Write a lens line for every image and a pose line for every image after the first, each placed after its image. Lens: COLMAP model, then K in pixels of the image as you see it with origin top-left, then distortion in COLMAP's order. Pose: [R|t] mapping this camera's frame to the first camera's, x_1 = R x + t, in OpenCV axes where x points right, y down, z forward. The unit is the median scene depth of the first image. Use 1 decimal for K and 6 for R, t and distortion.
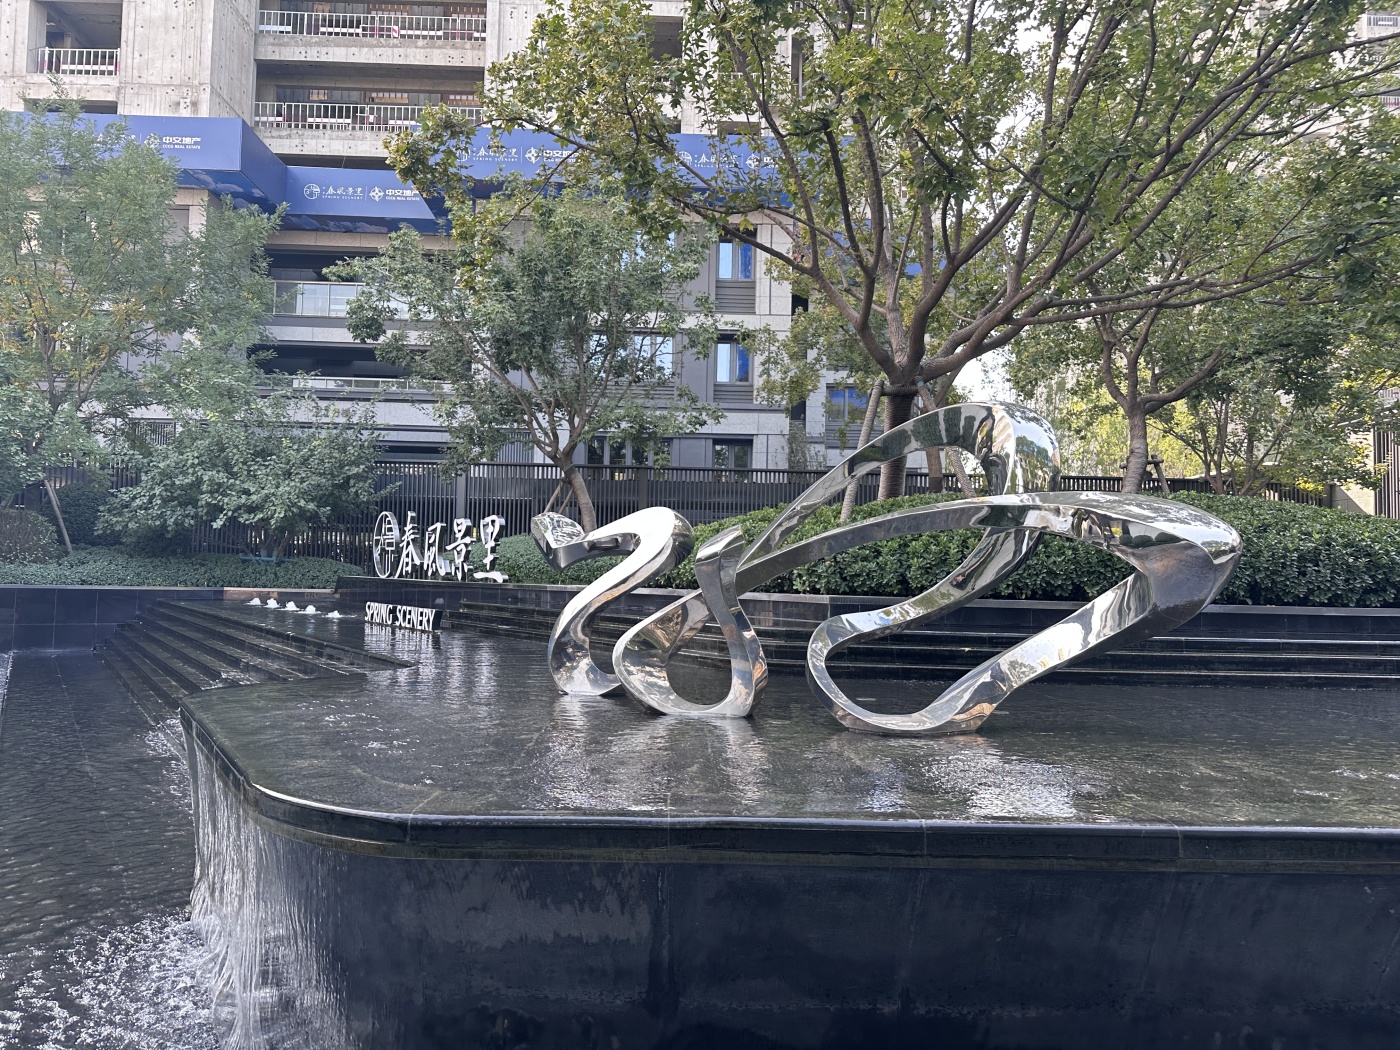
lens RADIAL K [[996.2, 0, 693.1], [0, 996.2, 516.1], [0, 0, 1]] dist [0.011959, -0.004641]
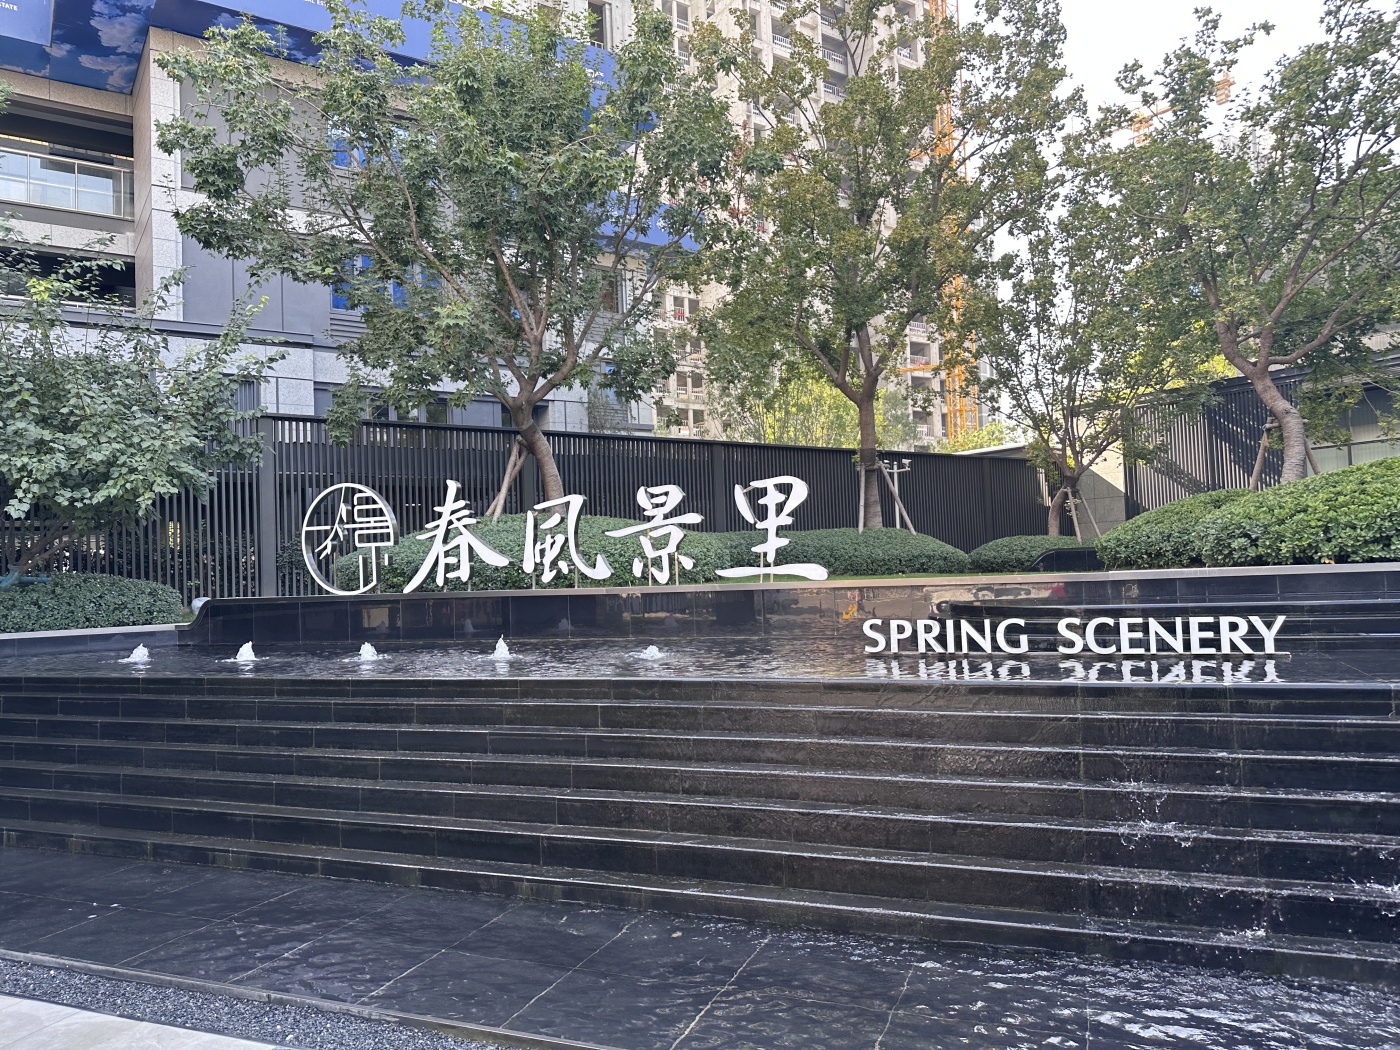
lens RADIAL K [[996.2, 0, 684.4], [0, 996.2, 525.5], [0, 0, 1]] dist [0.011959, -0.004641]
pose [[0.837724, -0.020161, 0.545722, -0.533529], [0.016482, 0.999796, 0.011635, 0.019323], [-0.545845, -0.000752, 0.837886, 0.438175]]
